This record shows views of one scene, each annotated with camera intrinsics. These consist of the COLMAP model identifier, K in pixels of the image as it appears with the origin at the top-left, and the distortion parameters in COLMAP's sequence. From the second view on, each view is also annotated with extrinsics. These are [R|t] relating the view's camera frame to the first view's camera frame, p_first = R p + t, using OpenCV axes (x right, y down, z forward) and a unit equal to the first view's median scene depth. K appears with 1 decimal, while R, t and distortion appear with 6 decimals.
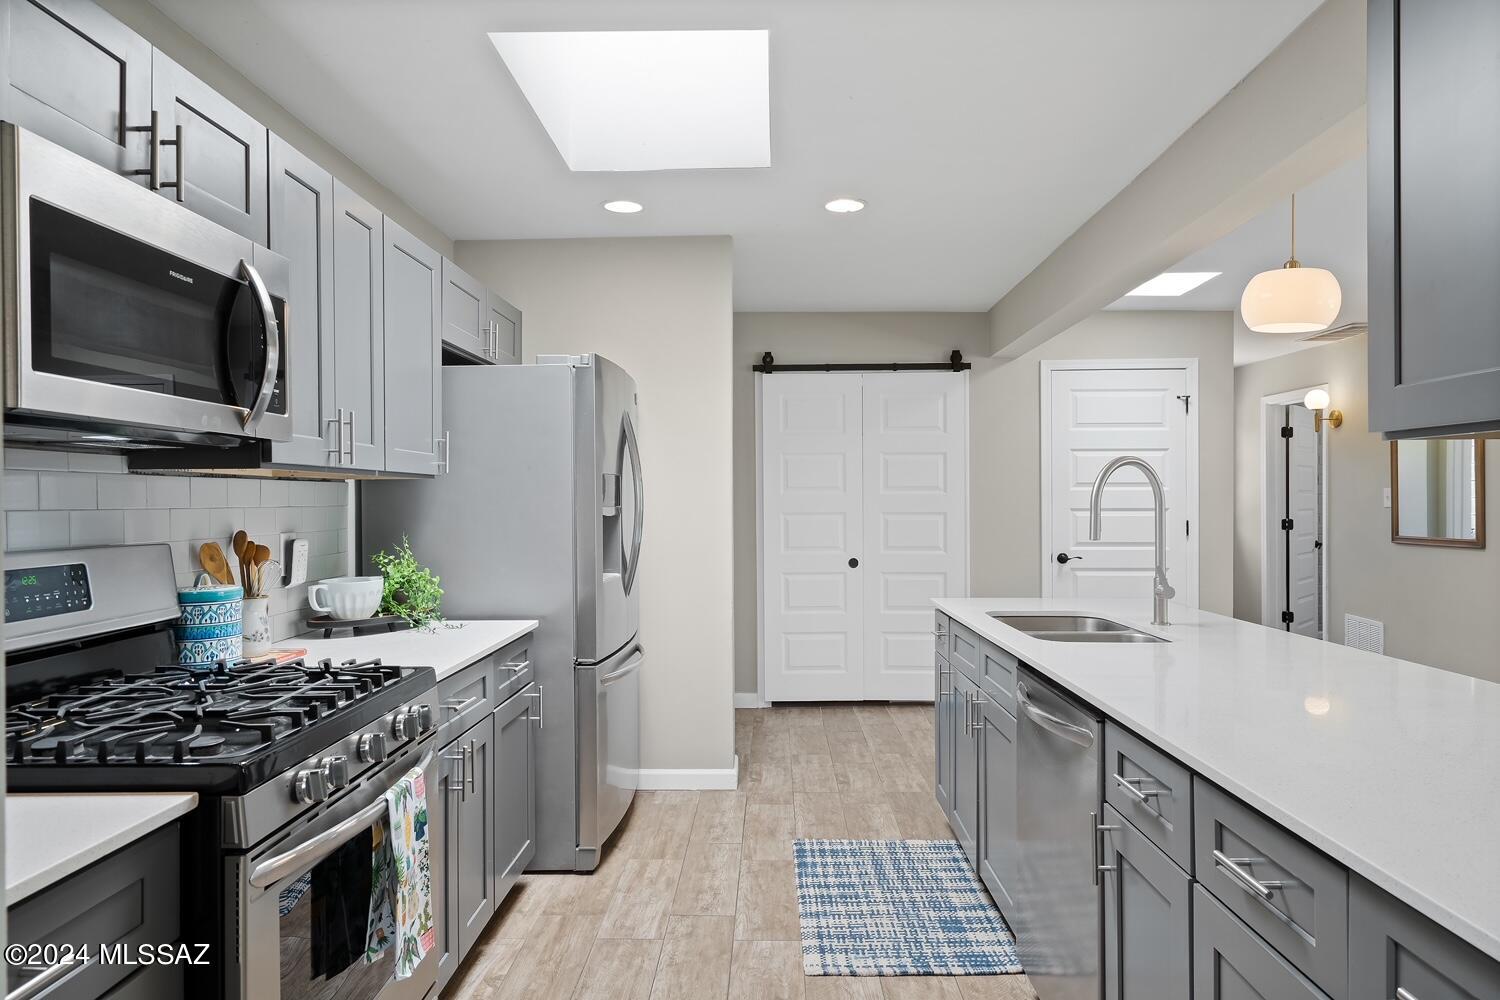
lens RADIAL K [[931.6, 0, 759.0], [0, 931.6, 502.8], [0, 0, 1]] dist [0.002412, 0.000492]
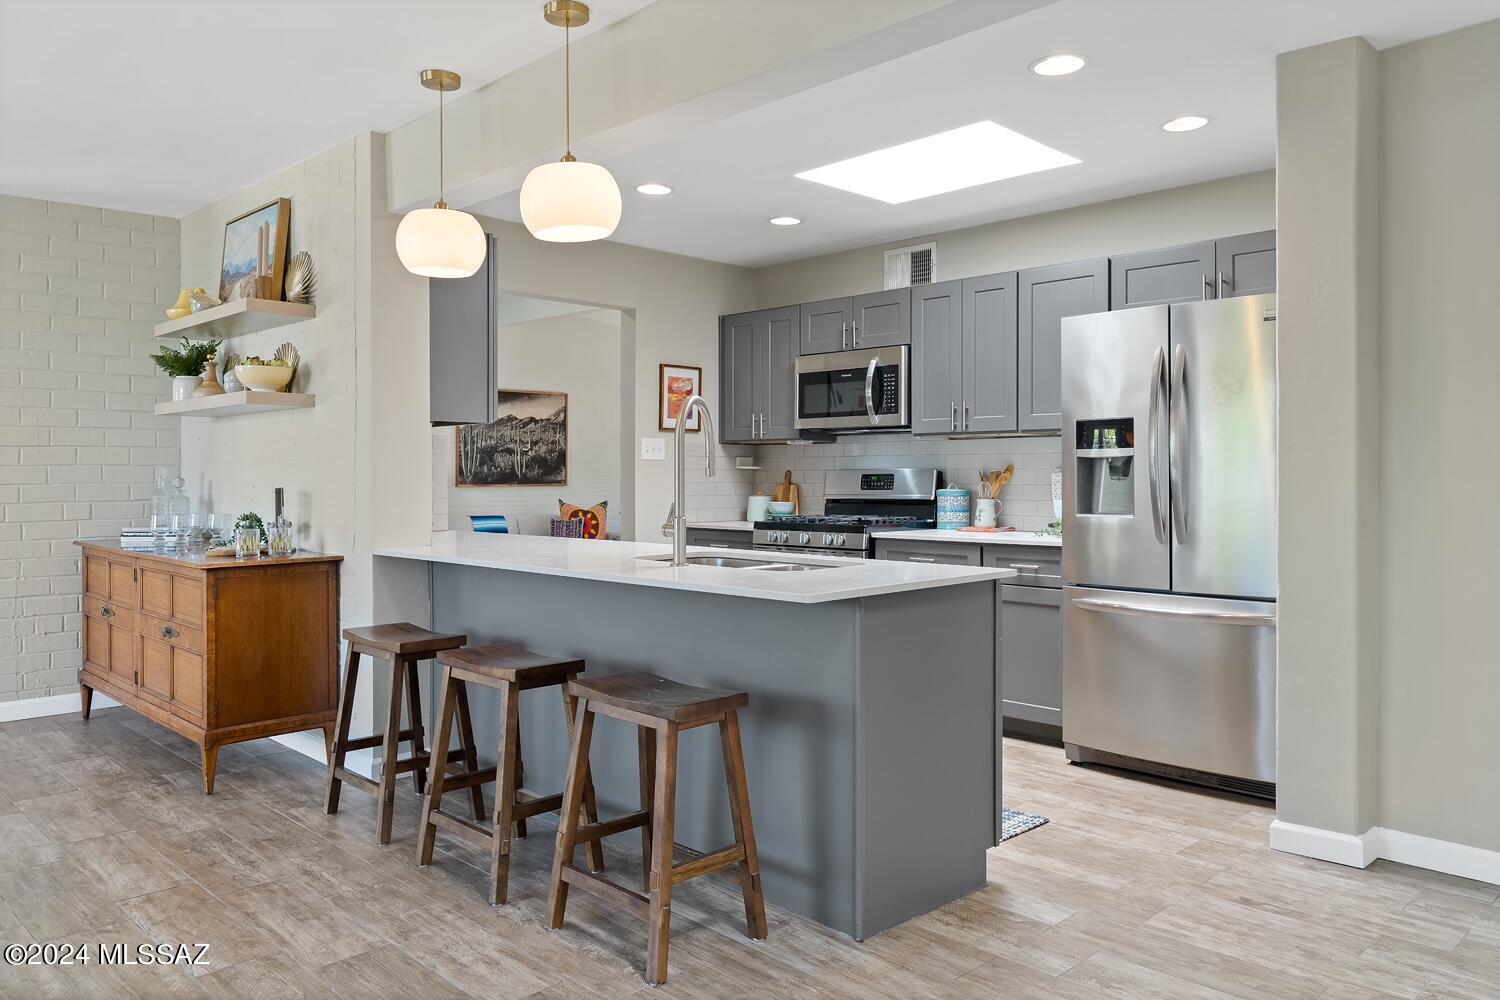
lens RADIAL K [[1085.1, 0, 755.1], [0, 1085.1, 468.3], [0, 0, 1]] dist [0.004788, -0.002053]
pose [[-0.692252, 0.003009, -0.721649, 1.132958], [0.004172, 0.999991, 0.000167, 0.028090], [0.721644, -0.002896, -0.692259, 1.750238]]
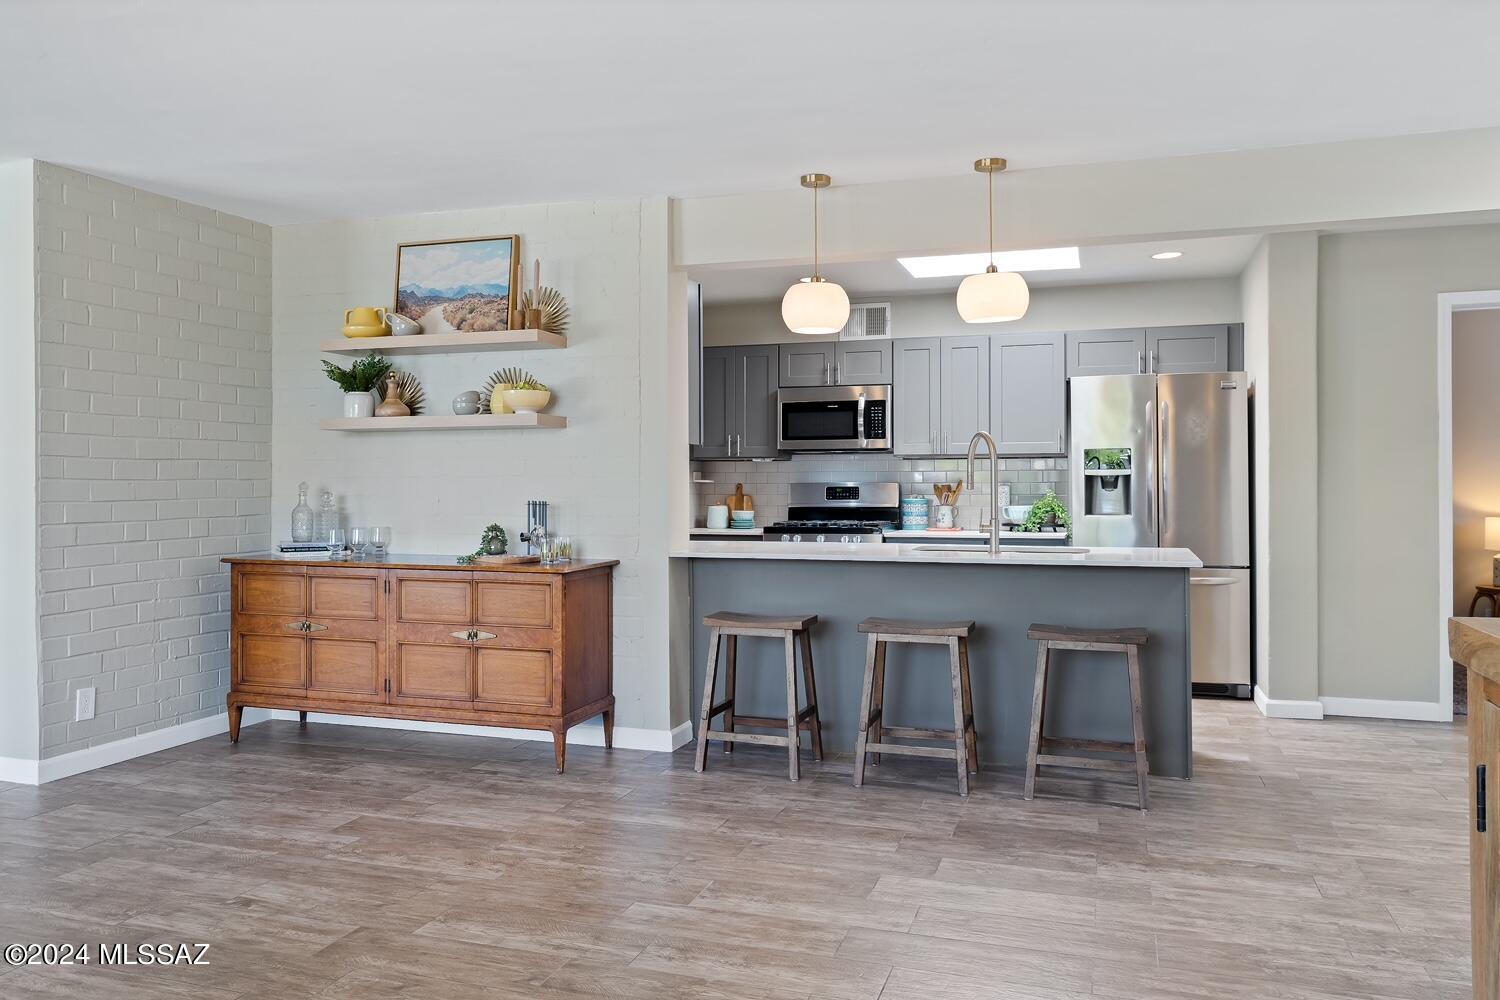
lens RADIAL K [[1117.9, 0, 752.2], [0, 1117.9, 467.4], [0, 0, 1]] dist [-0.006102, 0.012667]
pose [[-0.286238, -0.007770, -0.958127, 1.995718], [0.002357, 0.999958, -0.008813, 0.018467], [0.958156, -0.004781, -0.286207, 1.074015]]
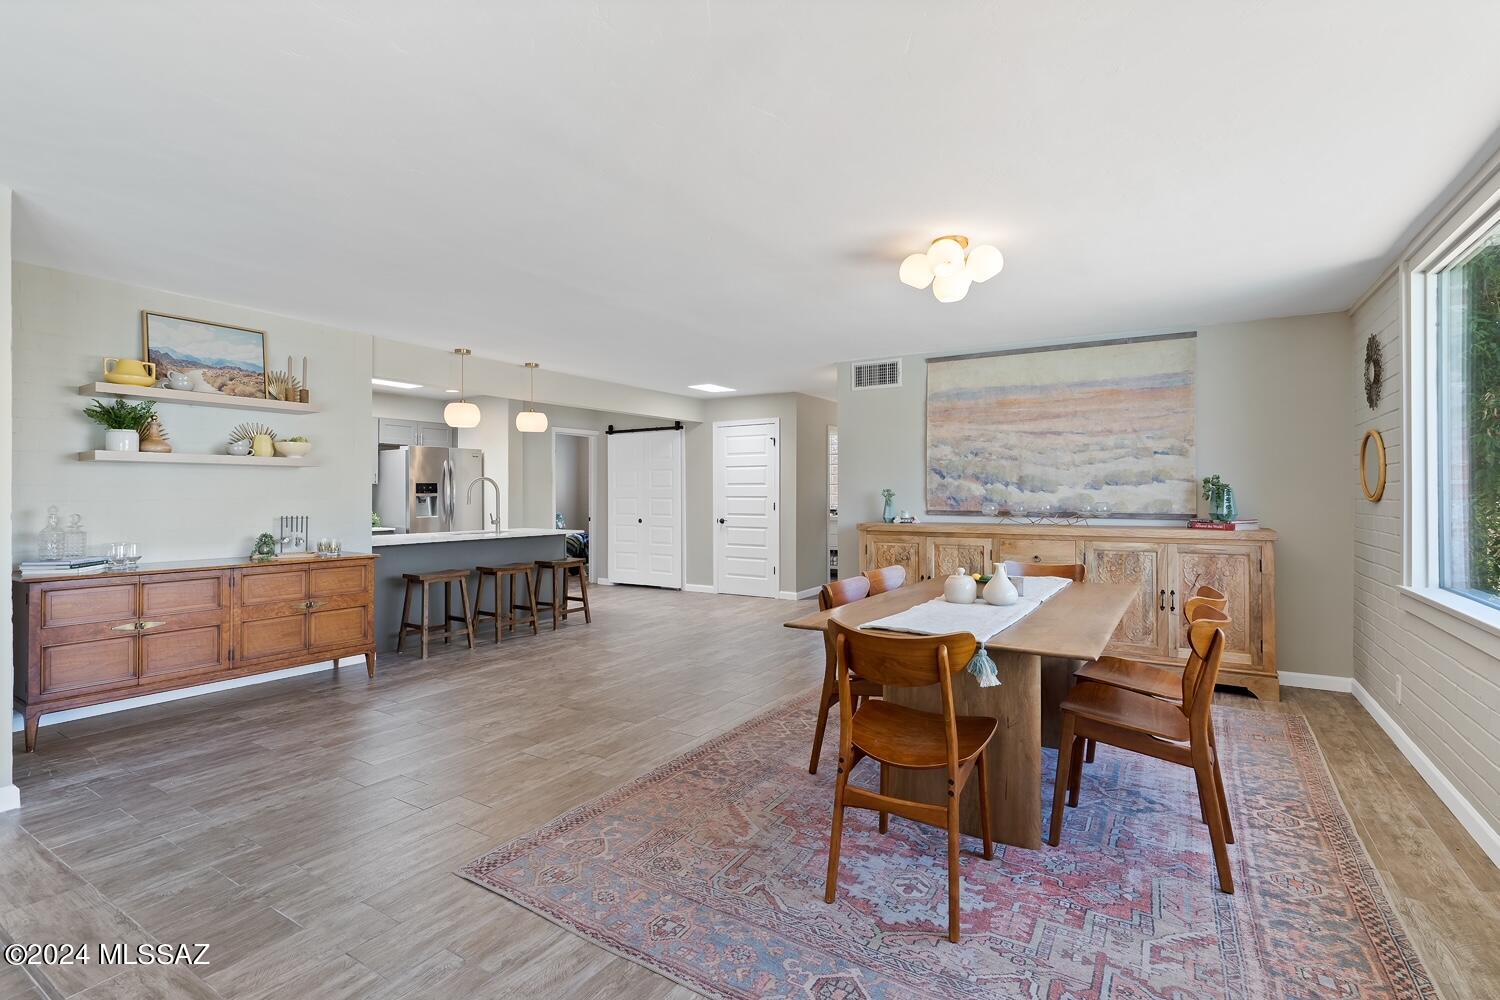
lens RADIAL K [[695.8, 0, 756.7], [0, 695.8, 495.5], [0, 0, 1]] dist [-0.001709, 0.001076]
pose [[0.861294, 0.006779, -0.508061, 2.167512], [-0.005315, 0.999976, 0.004332, -0.004977], [0.508079, -0.001031, 0.861310, -0.473282]]
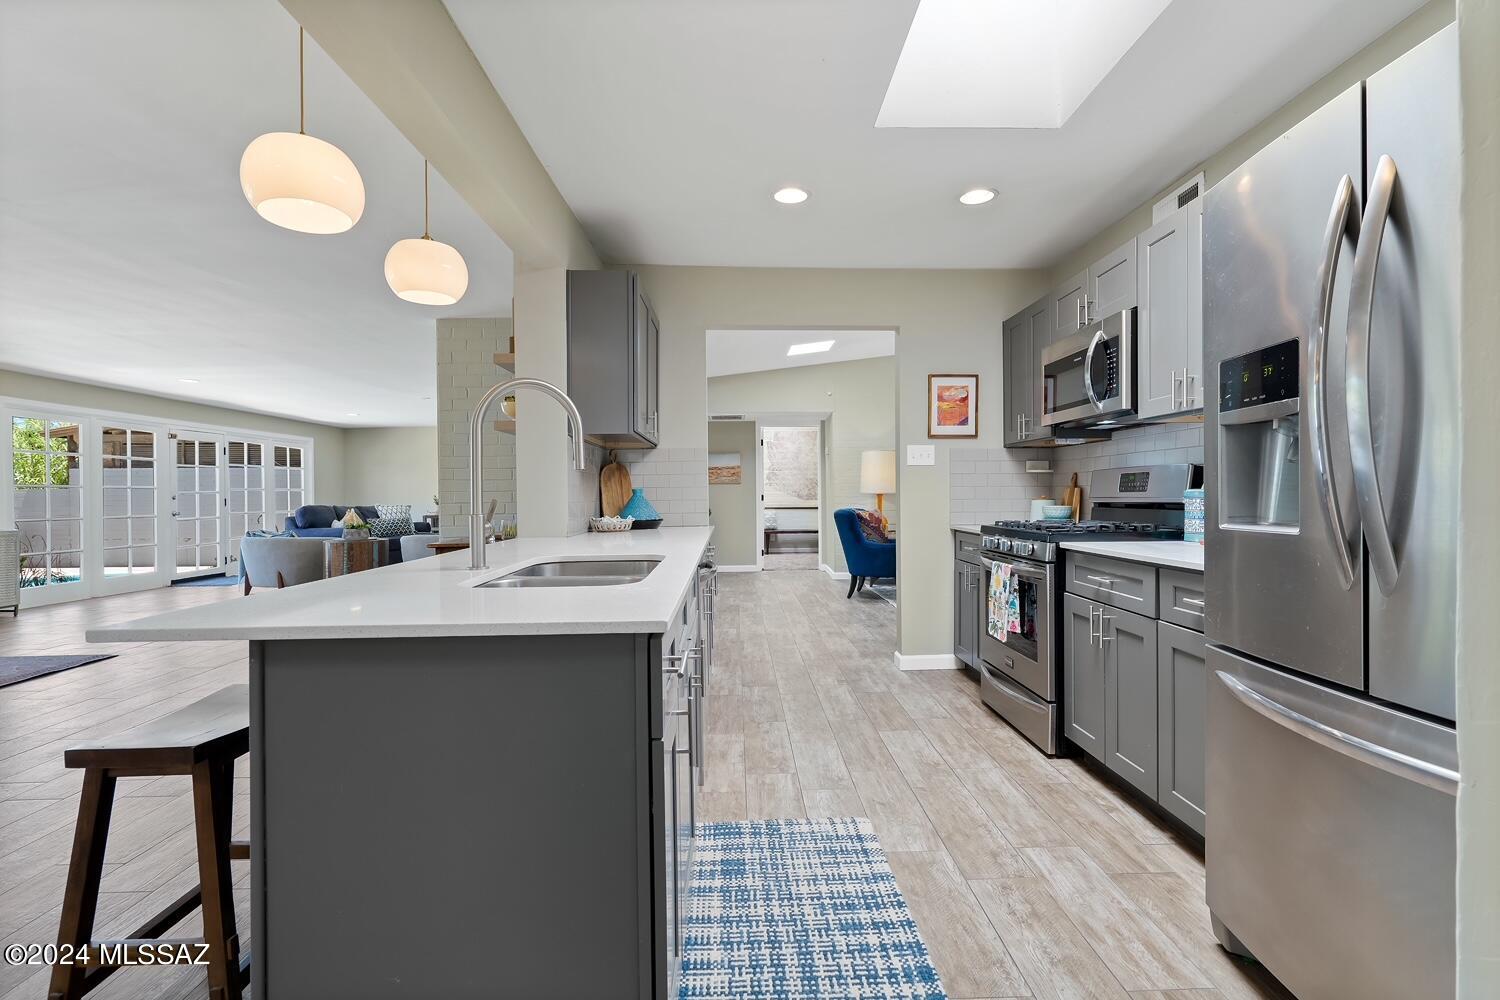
lens RADIAL K [[695.8, 0, 759.8], [0, 695.8, 496.8], [0, 0, 1]] dist [-0.001709, 0.001076]
pose [[-0.998457, 0.014464, -0.053616, 0.194893], [0.014086, 0.999873, 0.007426, 0.059811], [0.053717, 0.006659, -0.998534, 1.577864]]
